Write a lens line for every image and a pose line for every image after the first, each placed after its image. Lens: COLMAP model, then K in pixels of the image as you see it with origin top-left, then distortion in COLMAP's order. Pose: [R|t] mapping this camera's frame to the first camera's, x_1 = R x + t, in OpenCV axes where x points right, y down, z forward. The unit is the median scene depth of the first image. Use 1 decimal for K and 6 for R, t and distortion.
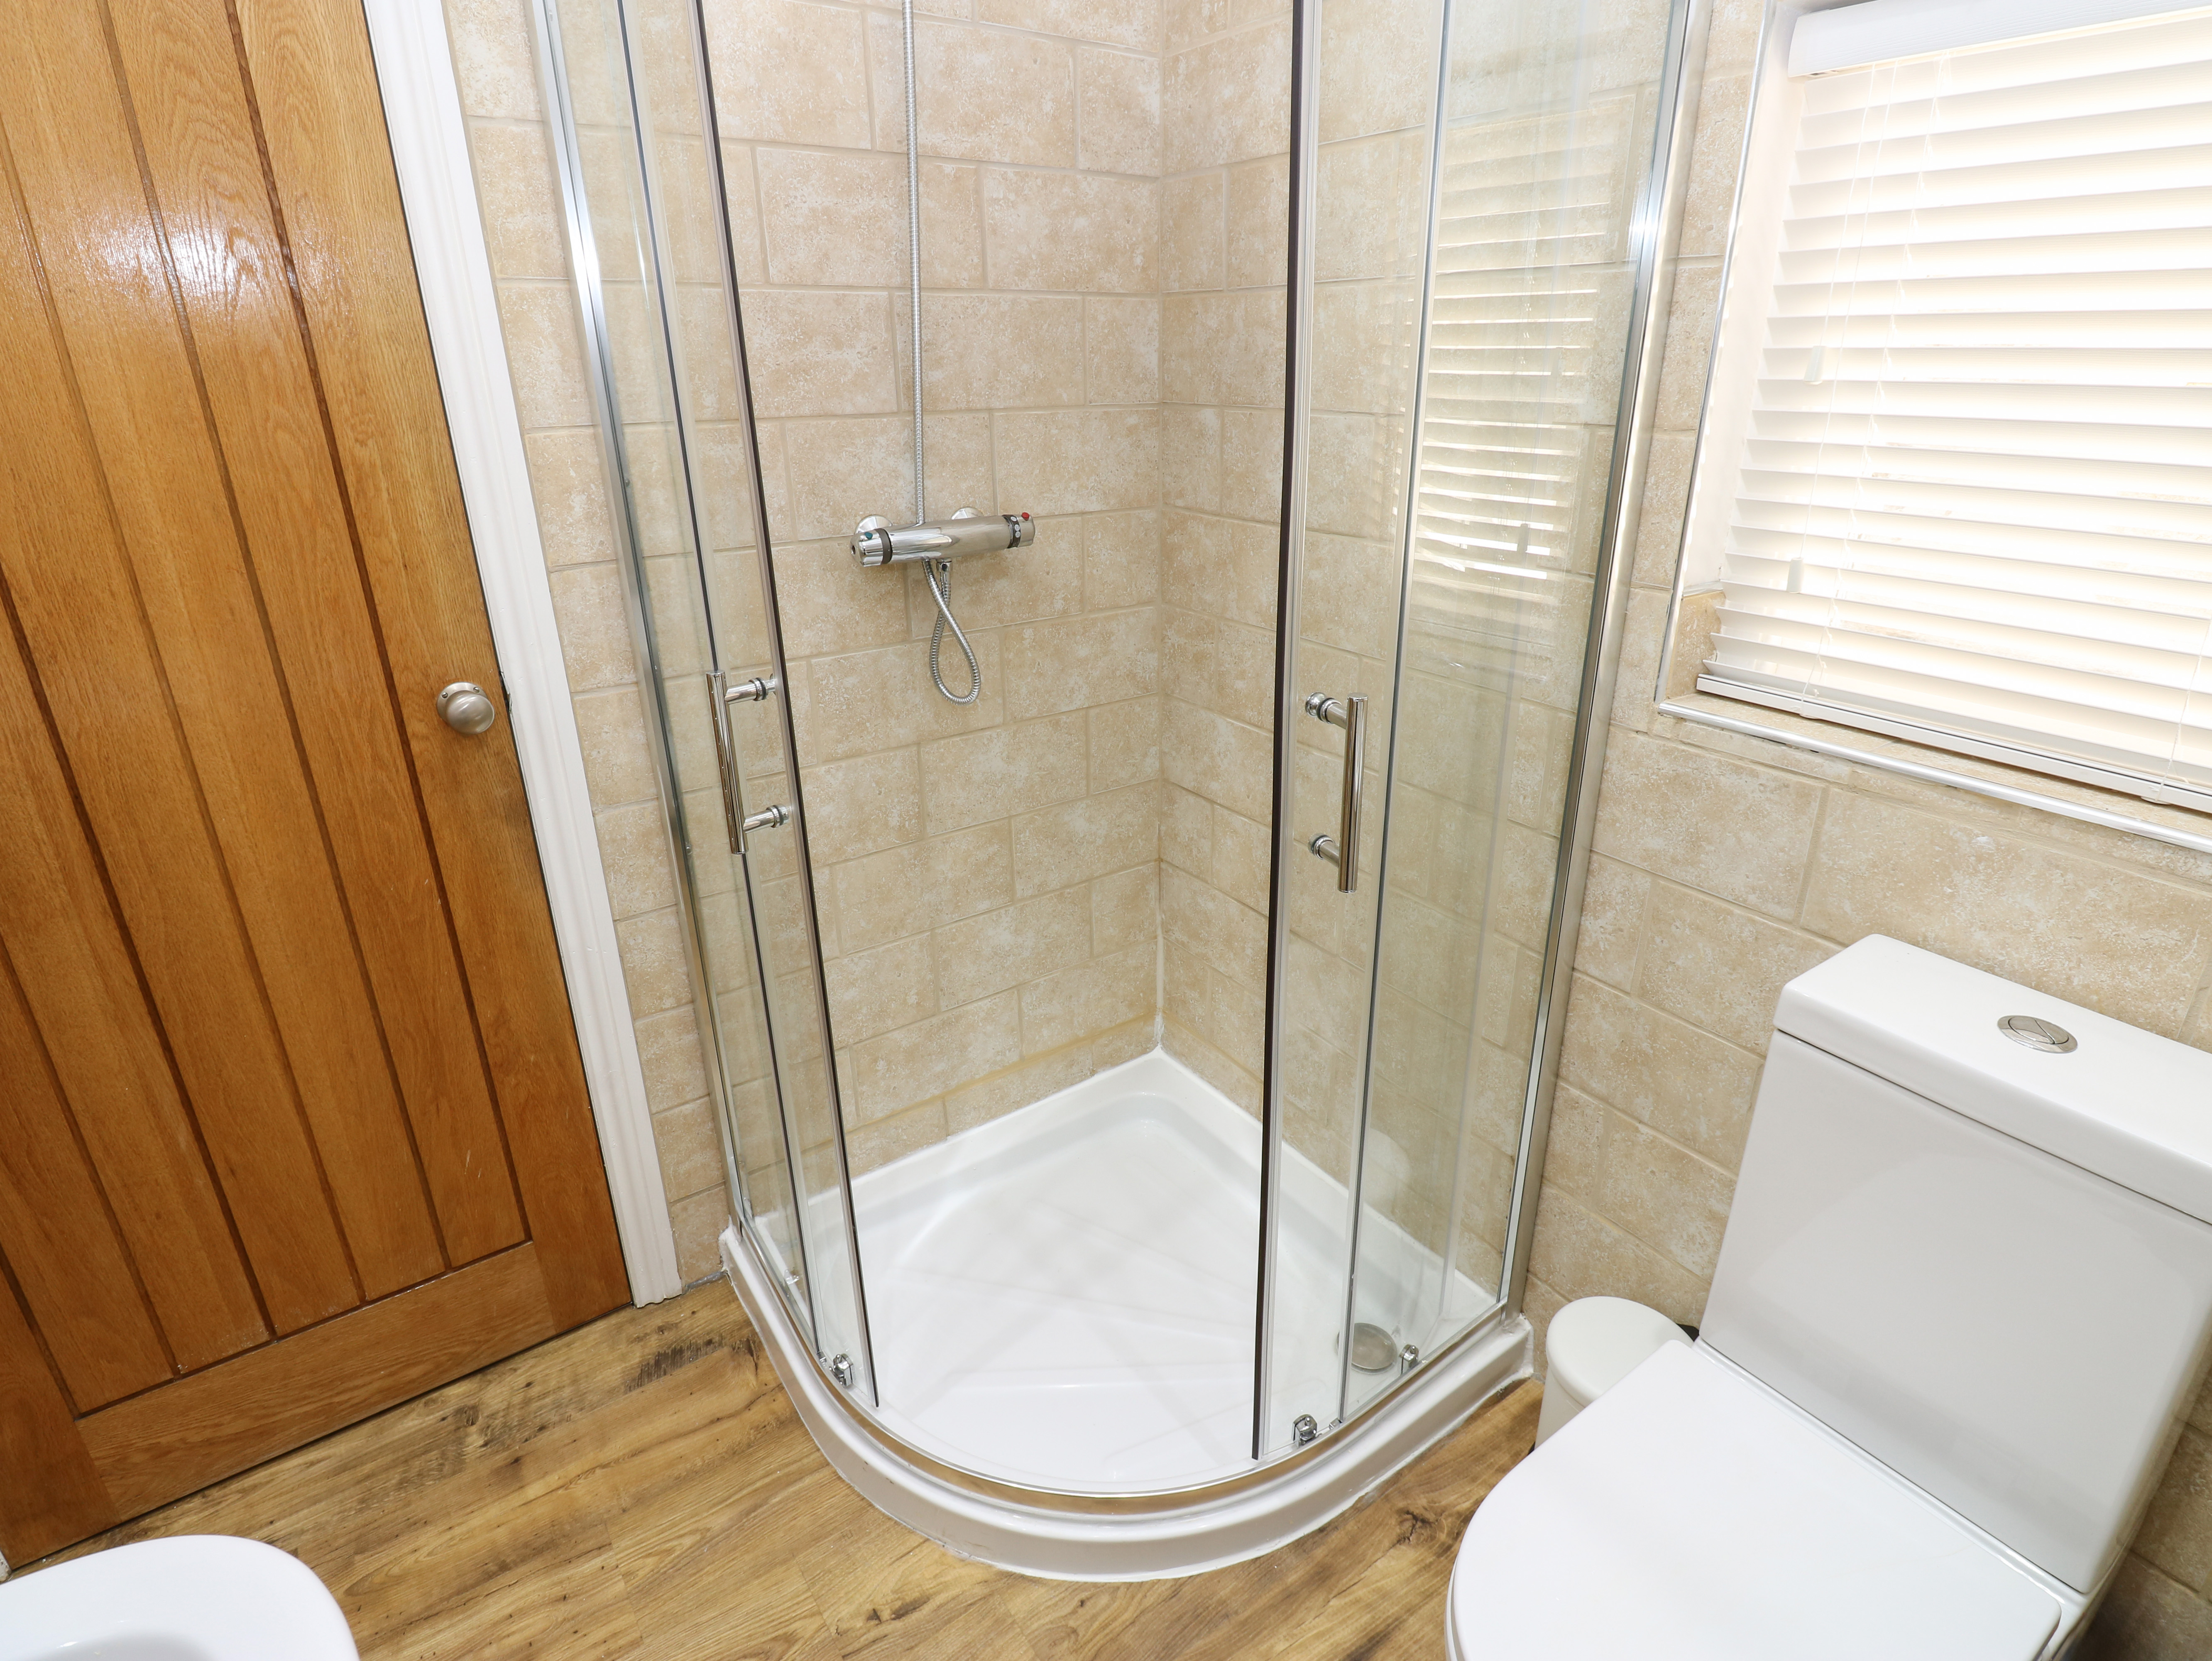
lens RADIAL K [[1161.6, 0, 1124.6], [0, 1161.6, 815.0], [0, 0, 1]] dist [-0.000155, -0.015232]
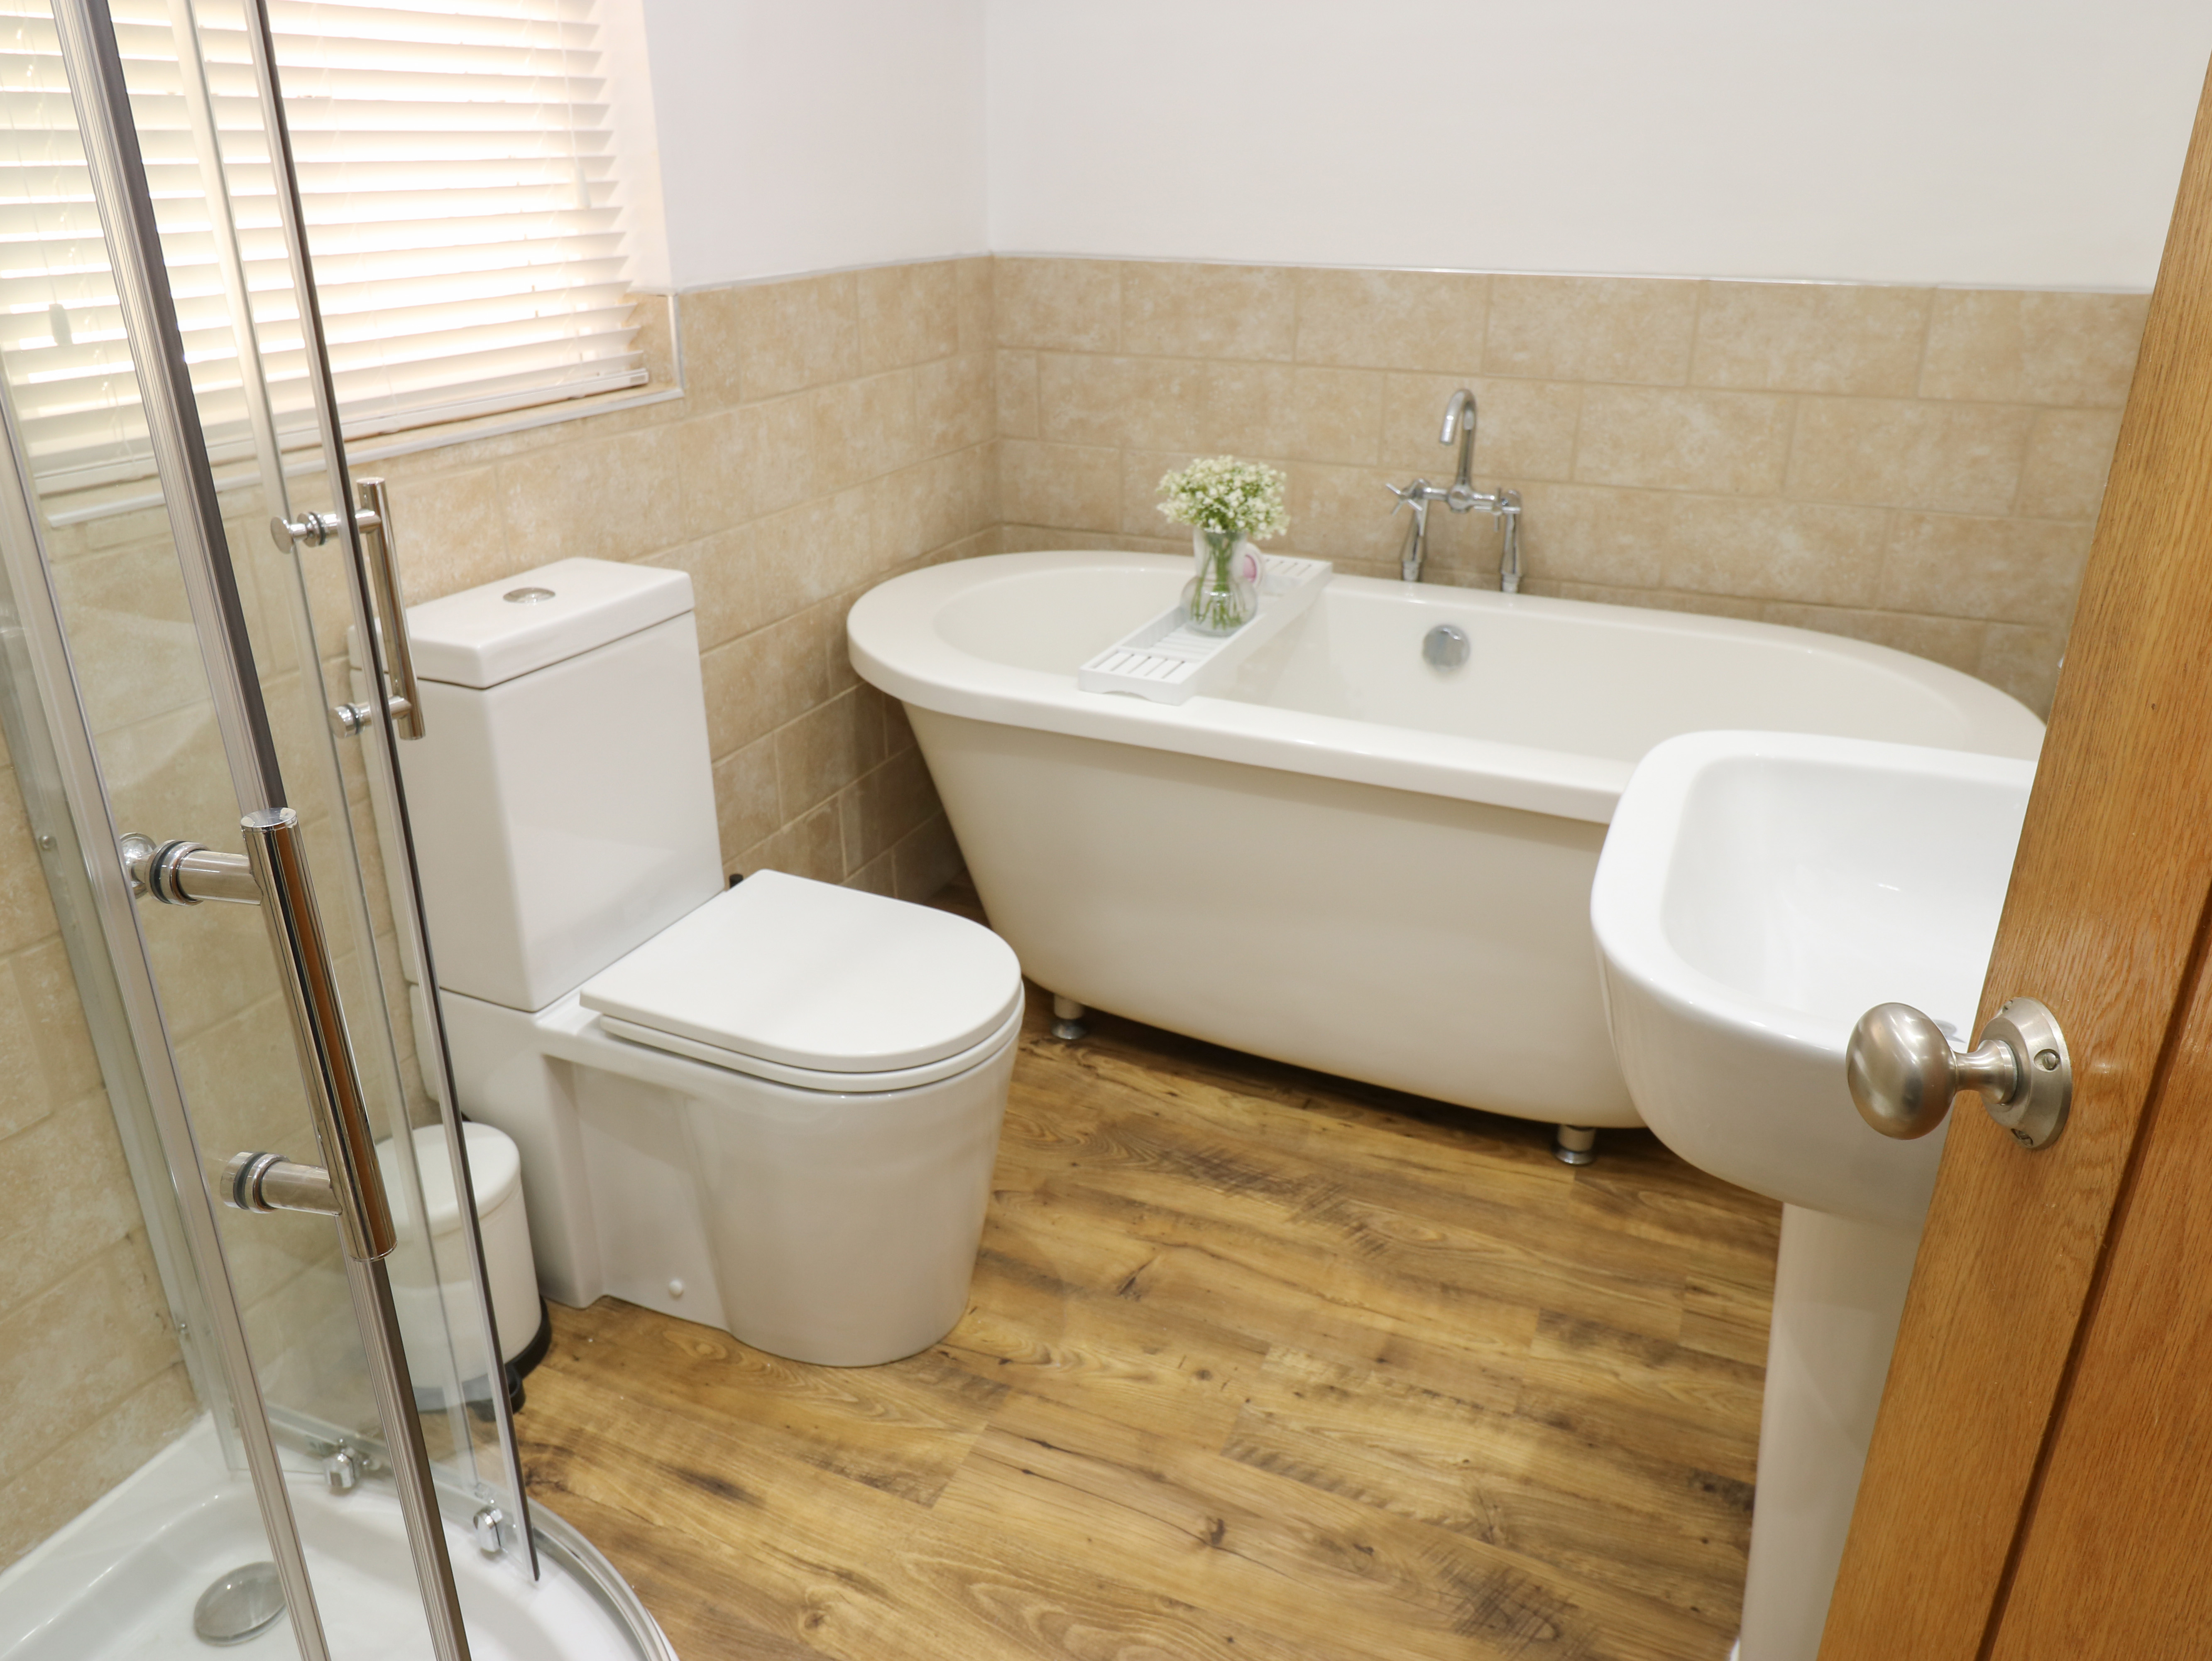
lens RADIAL K [[1568.6, 0, 1106.0], [0, 1568.6, 830.5], [0, 0, 1]] dist [-0.000032, -0.002405]
pose [[-0.507046, -0.368392, 0.779225, -1.142085], [0.305164, 0.768770, 0.562021, -0.457064], [-0.806089, 0.522762, -0.277382, 1.226381]]
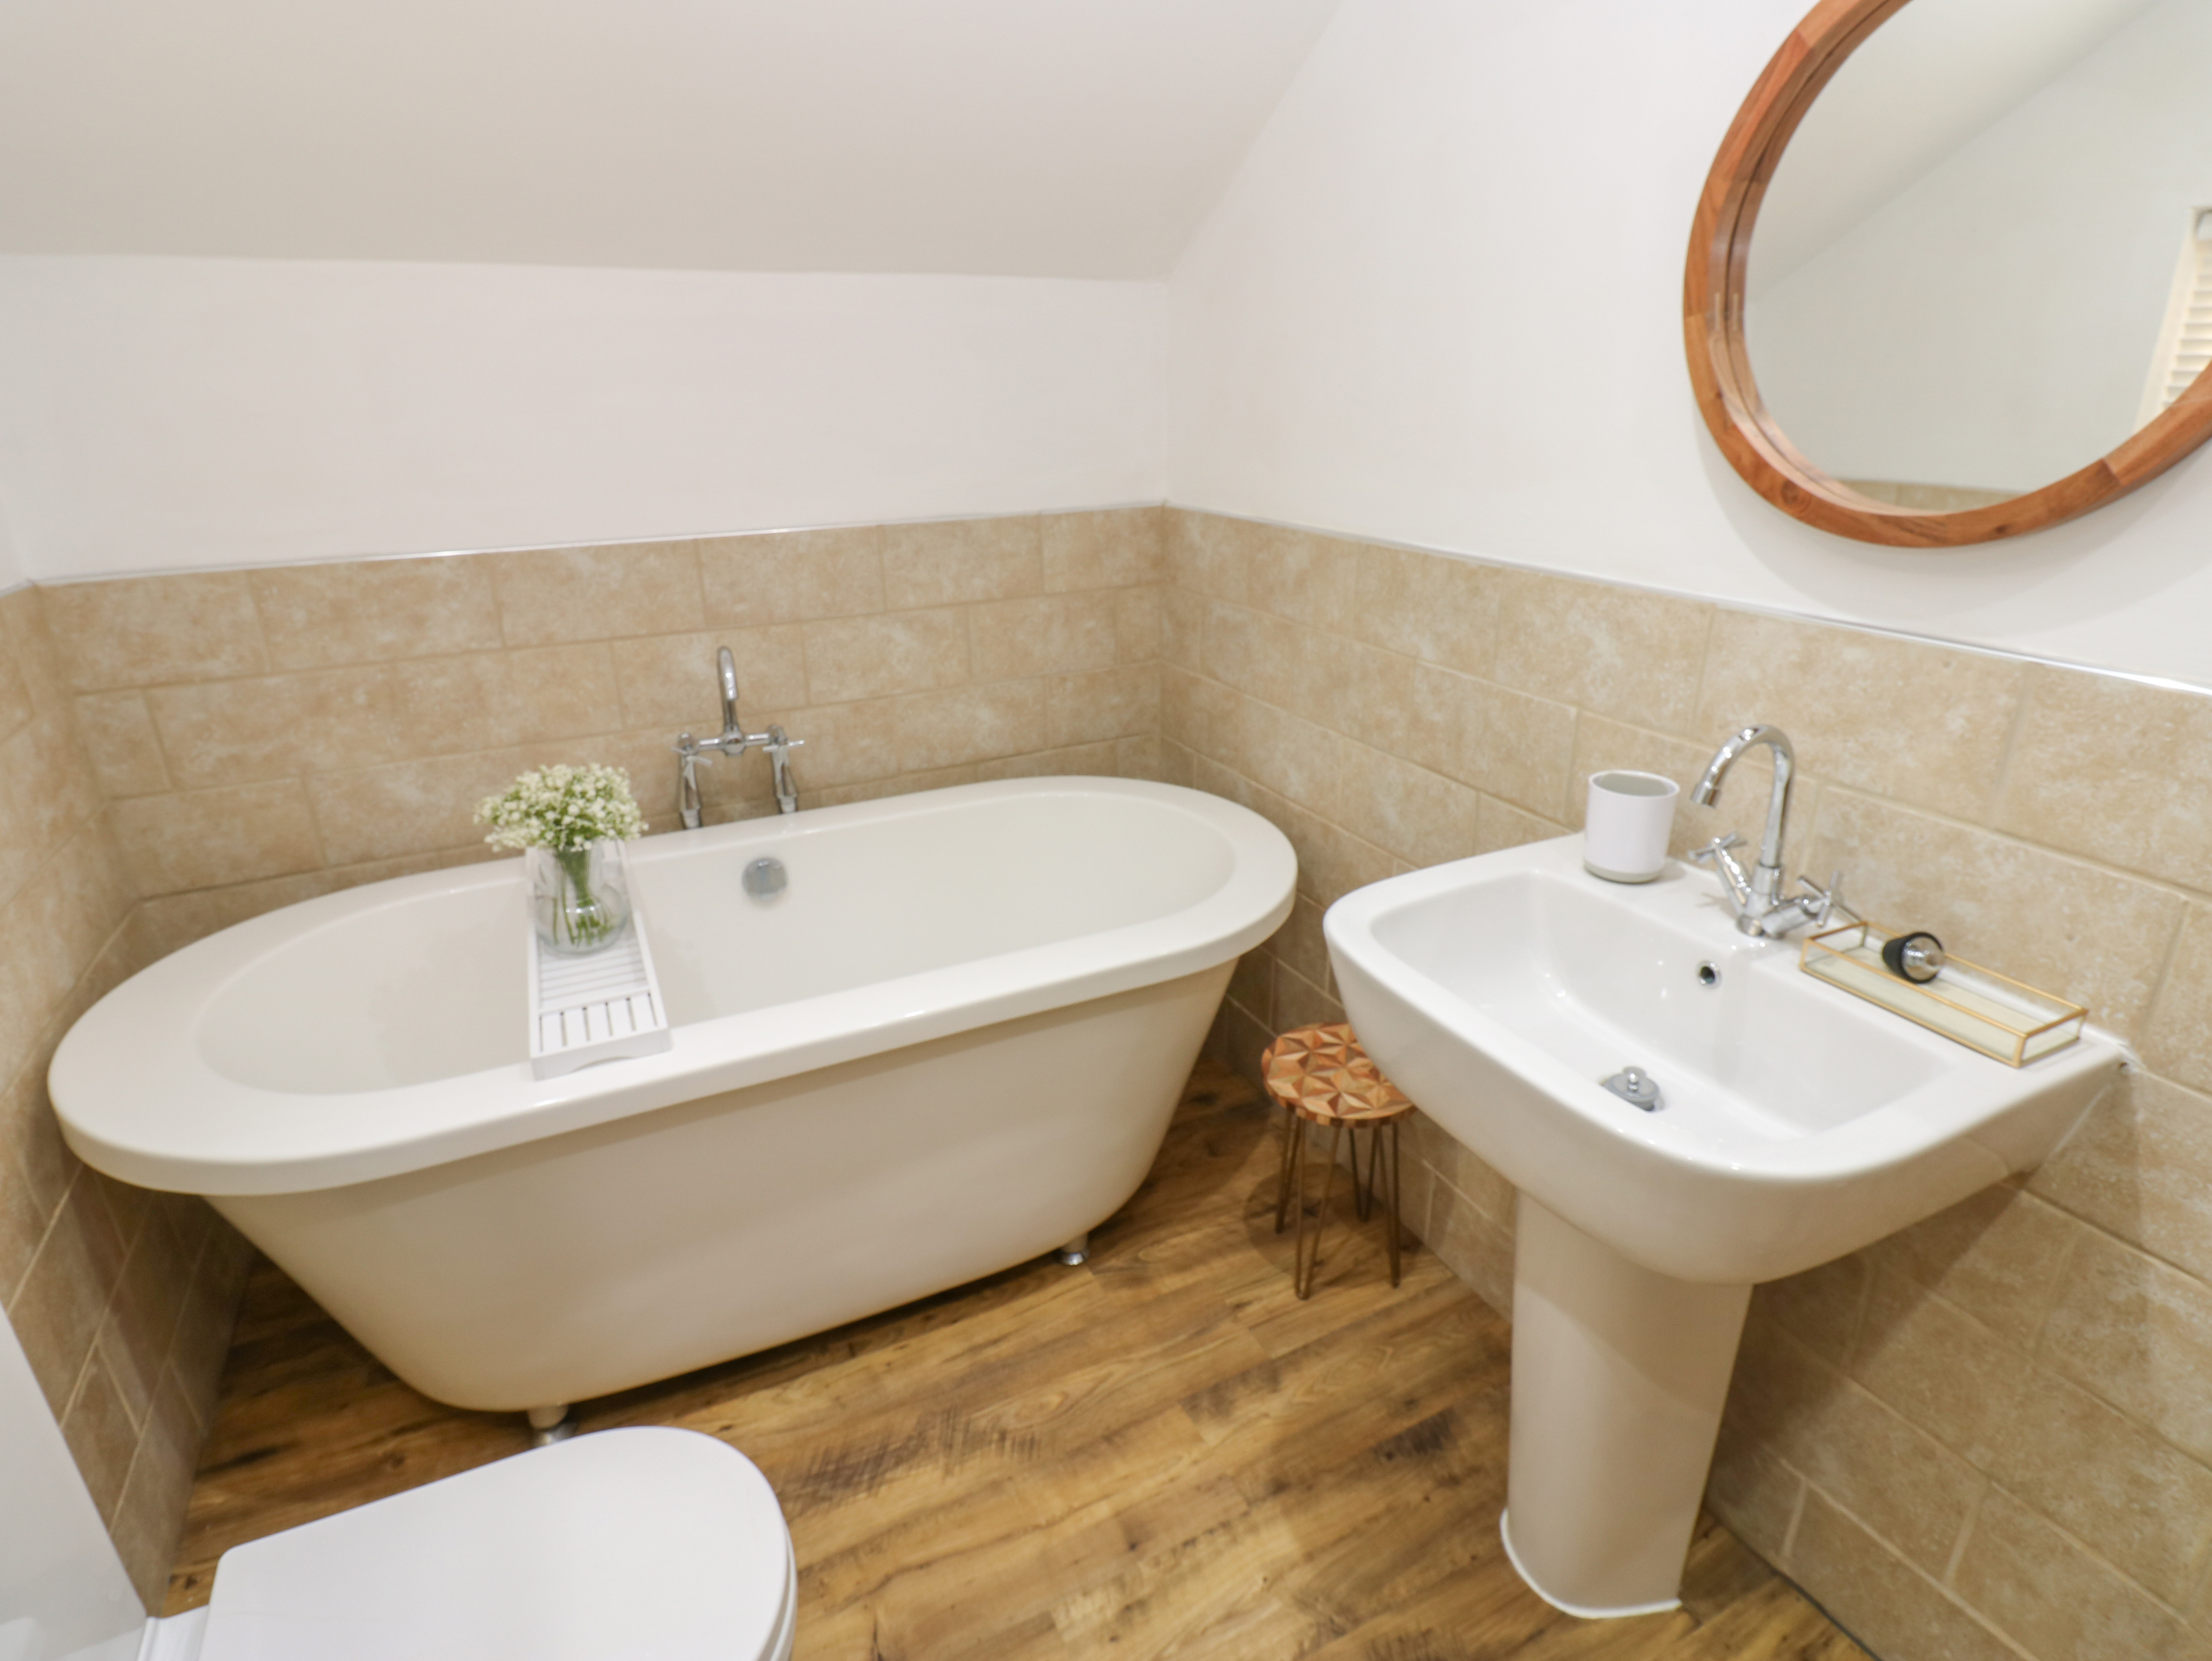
lens RADIAL K [[1161.6, 0, 1124.6], [0, 1161.6, 815.0], [0, 0, 1]] dist [-0.000155, -0.015232]
pose [[-0.988157, -0.063333, 0.139768, -0.584434], [0.047559, 0.739590, 0.671376, -0.477365], [-0.145891, 0.670072, -0.727818, 1.223893]]
